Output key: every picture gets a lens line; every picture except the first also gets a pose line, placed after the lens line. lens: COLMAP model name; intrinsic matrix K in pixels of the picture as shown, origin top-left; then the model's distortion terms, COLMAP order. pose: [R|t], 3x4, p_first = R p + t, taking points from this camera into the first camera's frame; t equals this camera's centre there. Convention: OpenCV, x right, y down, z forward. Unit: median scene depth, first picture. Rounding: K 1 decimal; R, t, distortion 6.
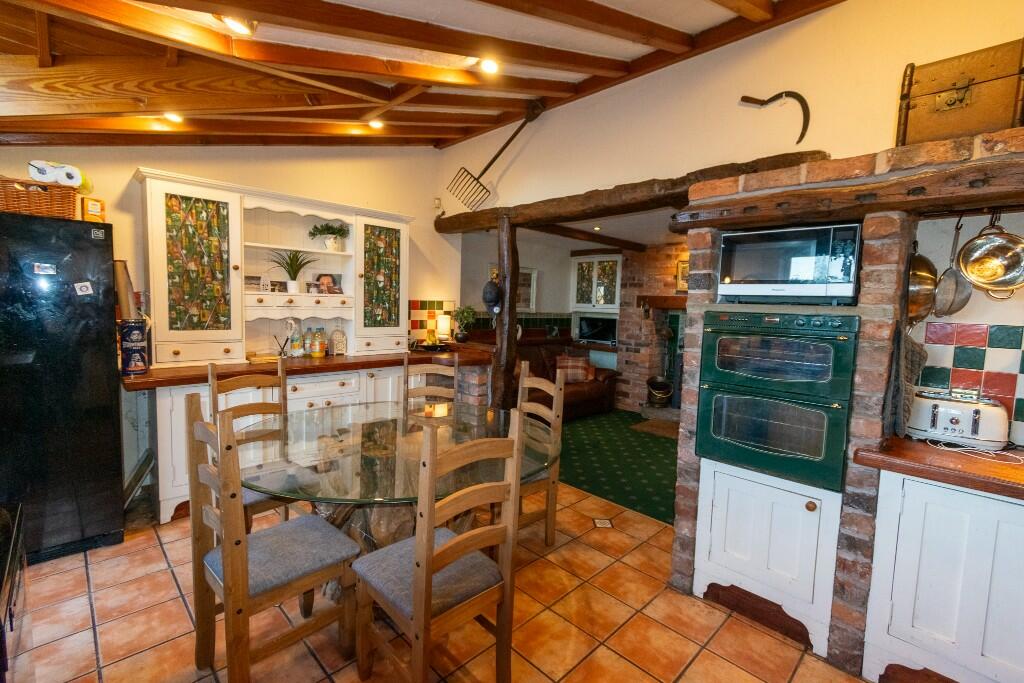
lens RADIAL K [[448.8, 0, 512.0], [0, 448.8, 338.7], [0, 0, 1]] dist [0.000559, 0.000029]
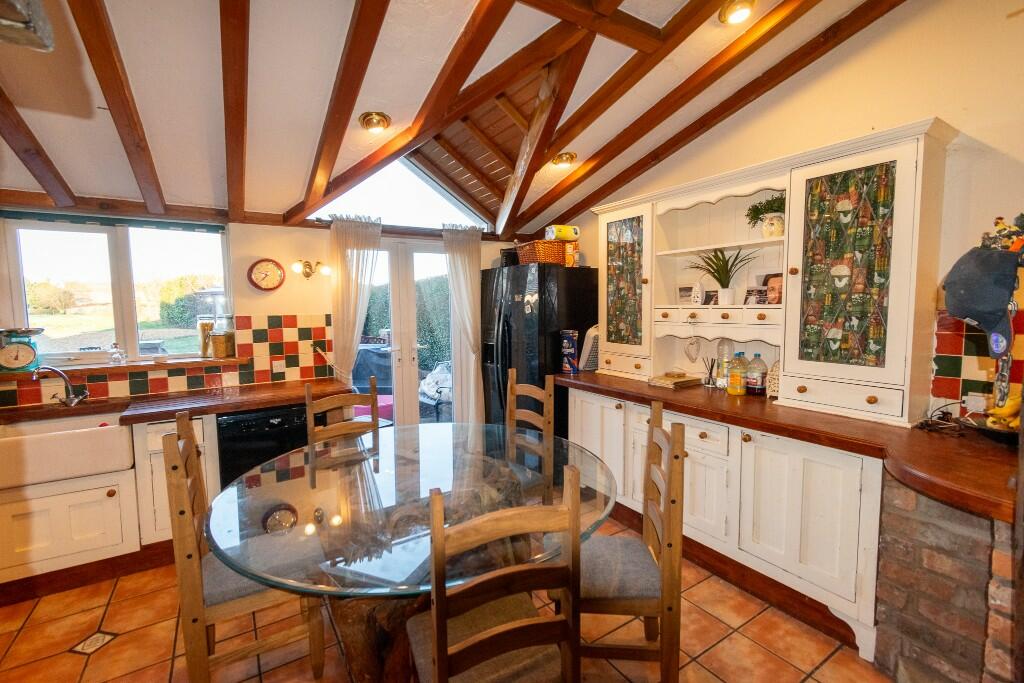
lens RADIAL K [[453.4, 0, 512.0], [0, 453.4, 341.5], [0, 0, 1]] dist [0.000835, -0.000060]
pose [[-0.209135, 0.051463, -0.976532, 0.330133], [-0.072976, 0.995008, 0.068066, -0.063634], [0.975160, 0.085498, -0.204336, 0.784022]]
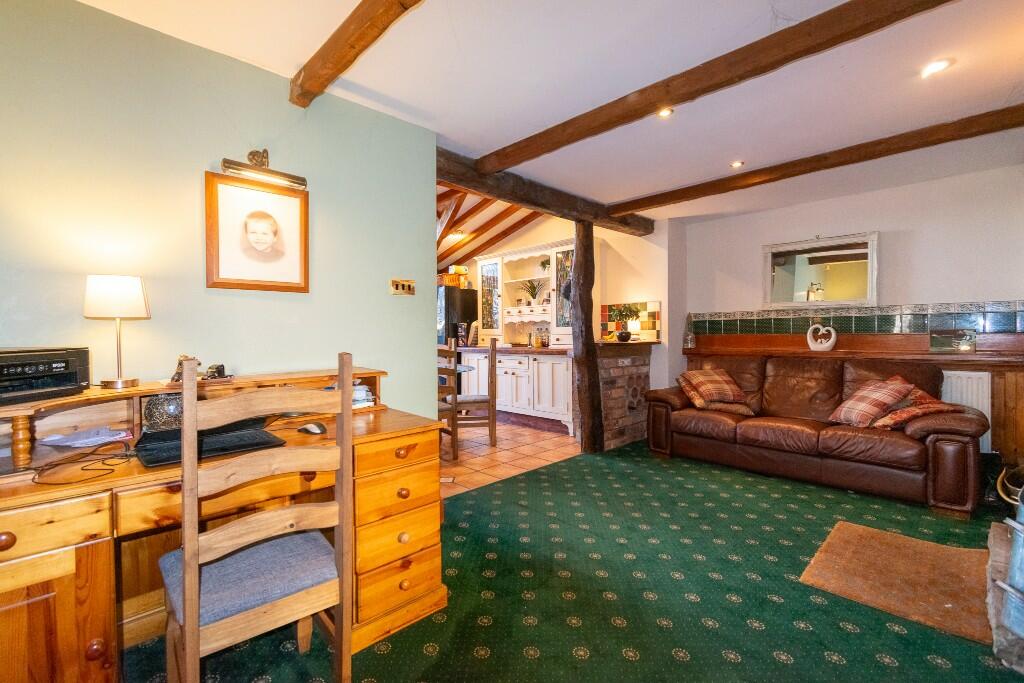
lens RADIAL K [[448.8, 0, 512.0], [0, 448.8, 338.7], [0, 0, 1]] dist [0.000559, 0.000029]
pose [[-0.005187, -0.025932, -0.999650, 1.067319], [-0.073166, 0.996994, -0.025483, 0.055580], [0.997306, 0.073008, -0.007069, 0.908270]]
